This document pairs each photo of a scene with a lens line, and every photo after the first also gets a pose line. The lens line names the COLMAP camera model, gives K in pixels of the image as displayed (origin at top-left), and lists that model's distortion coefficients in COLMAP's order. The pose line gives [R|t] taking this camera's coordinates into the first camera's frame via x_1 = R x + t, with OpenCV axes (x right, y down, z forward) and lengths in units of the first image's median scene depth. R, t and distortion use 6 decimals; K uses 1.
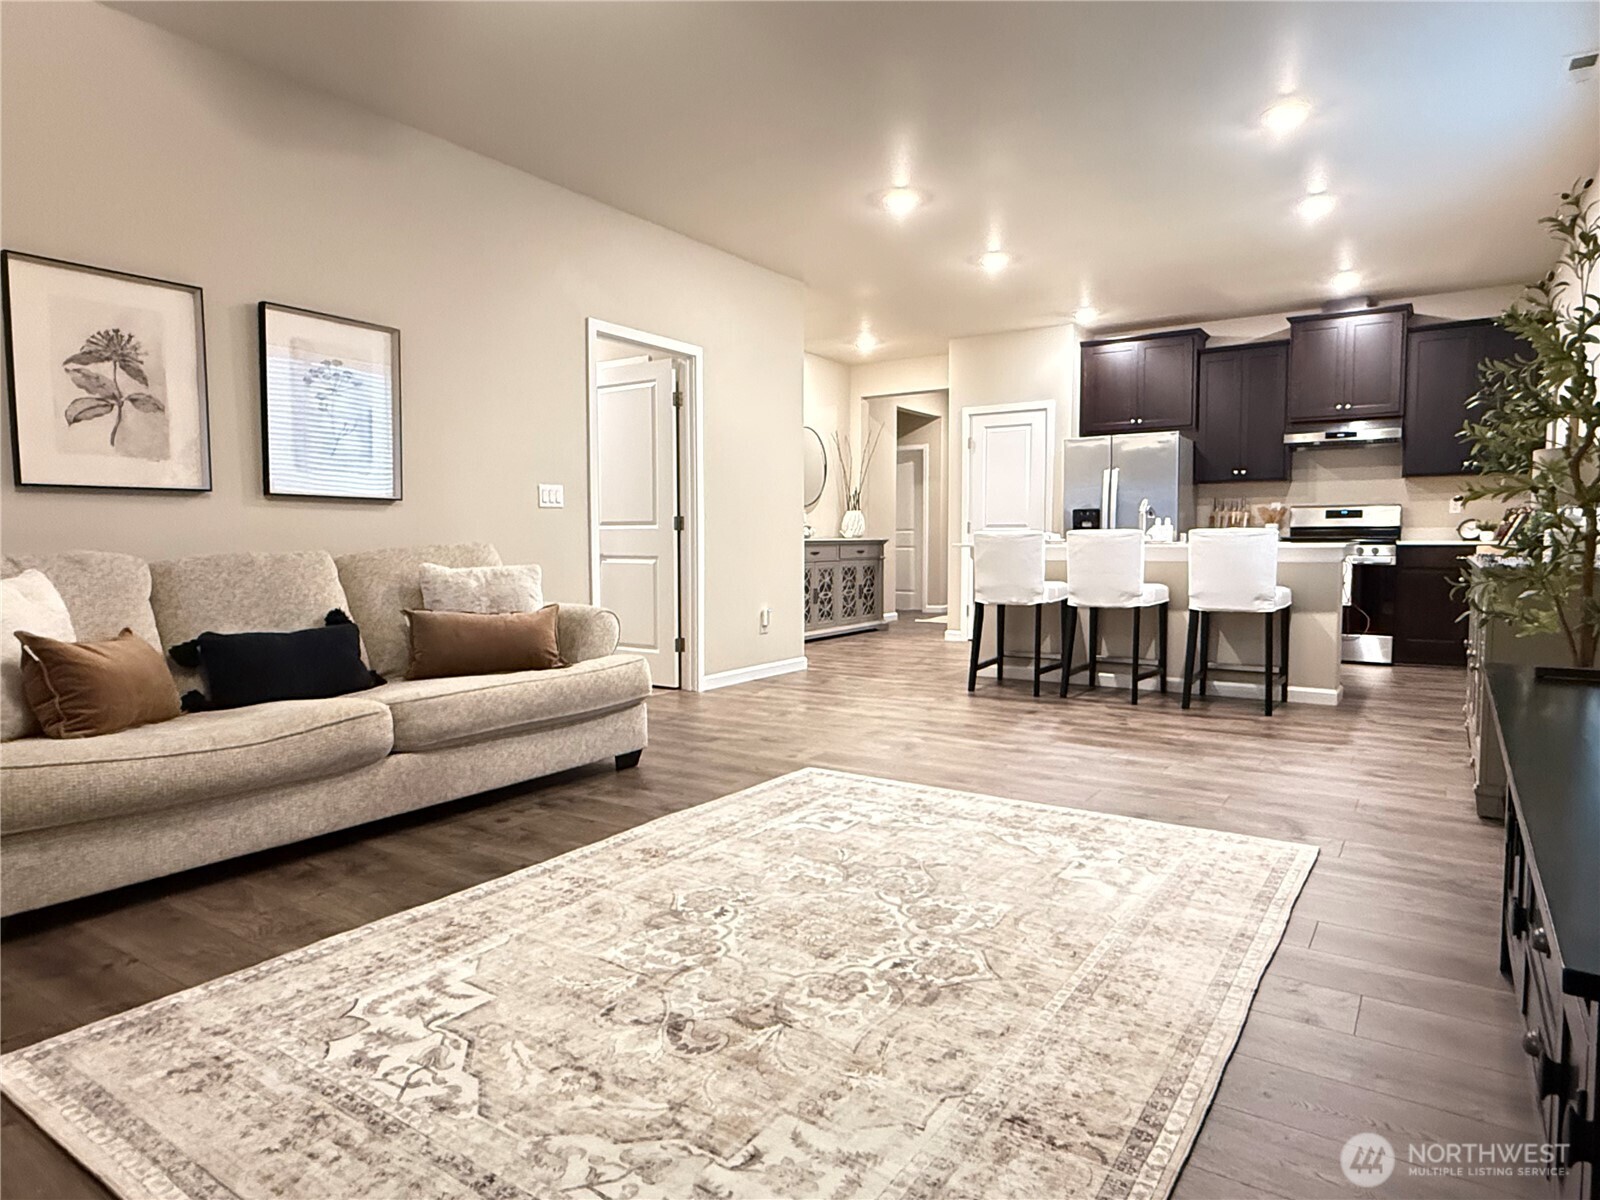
lens RADIAL K [[966.4, 0, 793.9], [0, 966.4, 600.5], [0, 0, 1]] dist [0.002131, 0.000356]
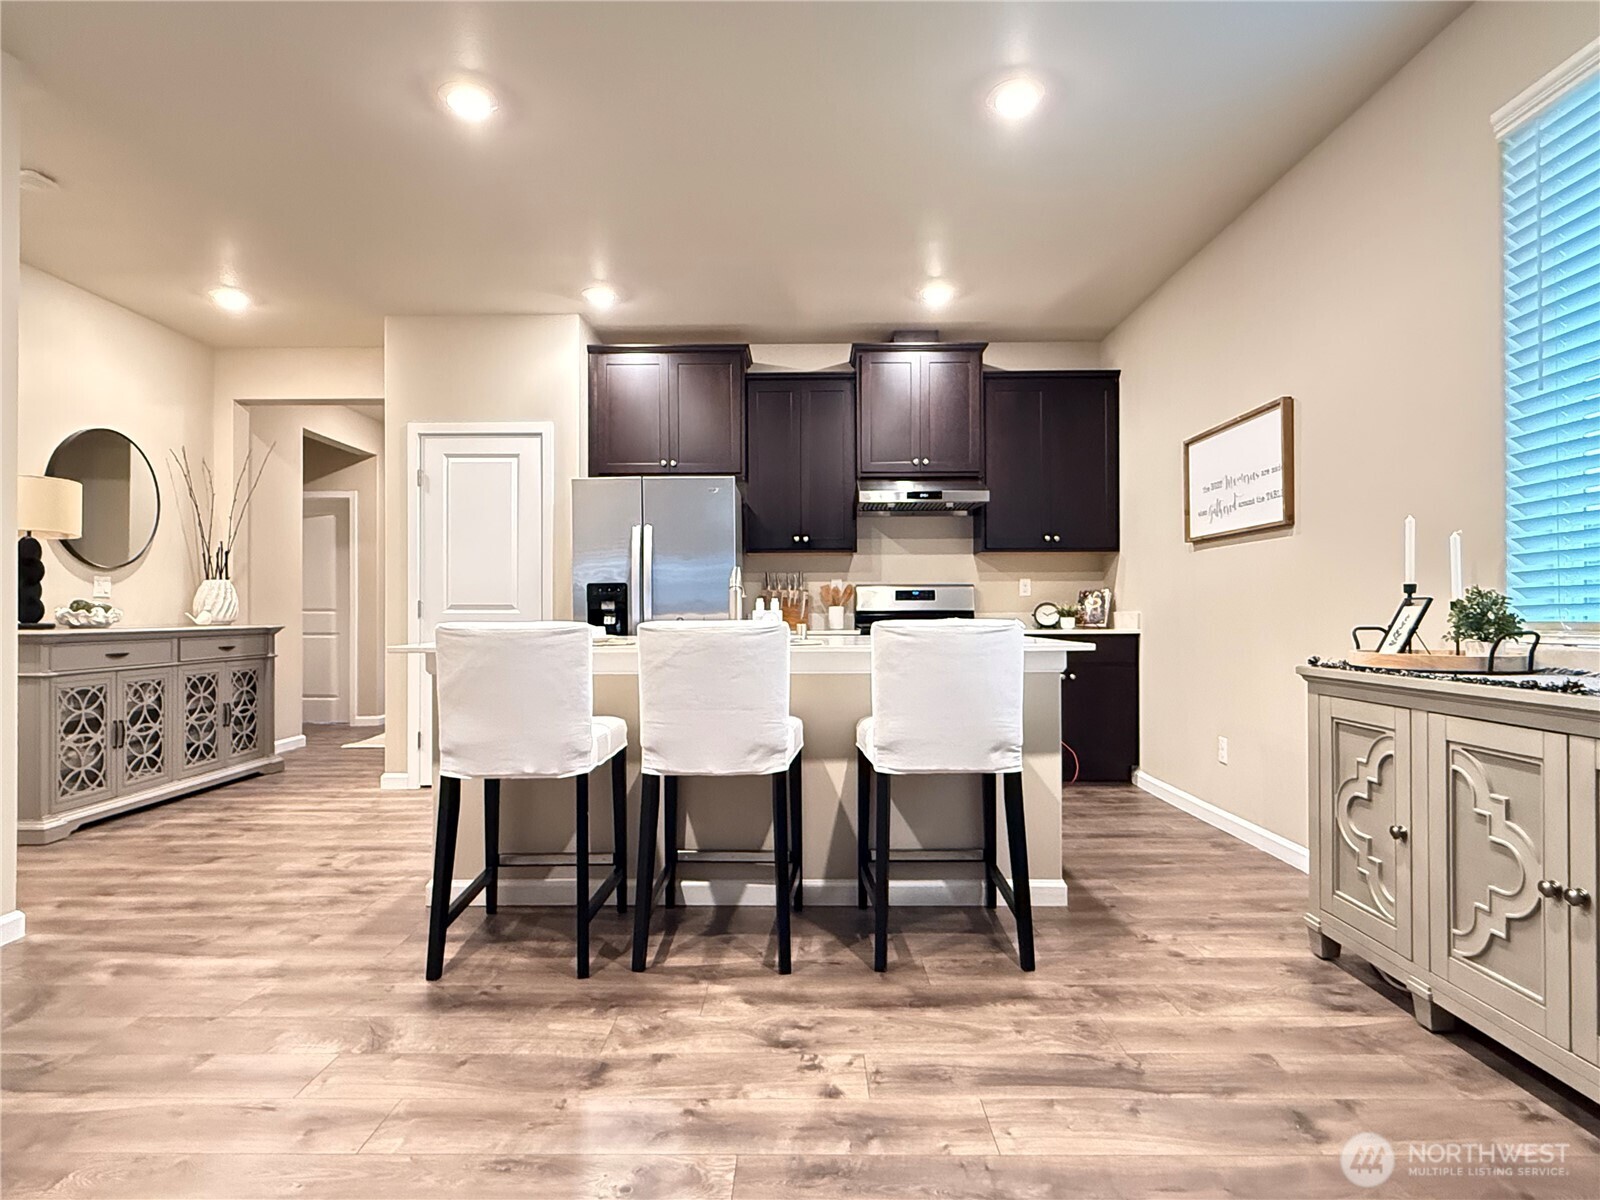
lens RADIAL K [[891.5, 0, 797.0], [0, 891.5, 609.1], [0, 0, 1]] dist [-0.001154, -0.000032]
pose [[0.834351, 0.003579, 0.551222, 0.065544], [0.035473, 0.997558, -0.060170, -0.031809], [-0.550091, 0.069756, 0.832186, 0.377846]]
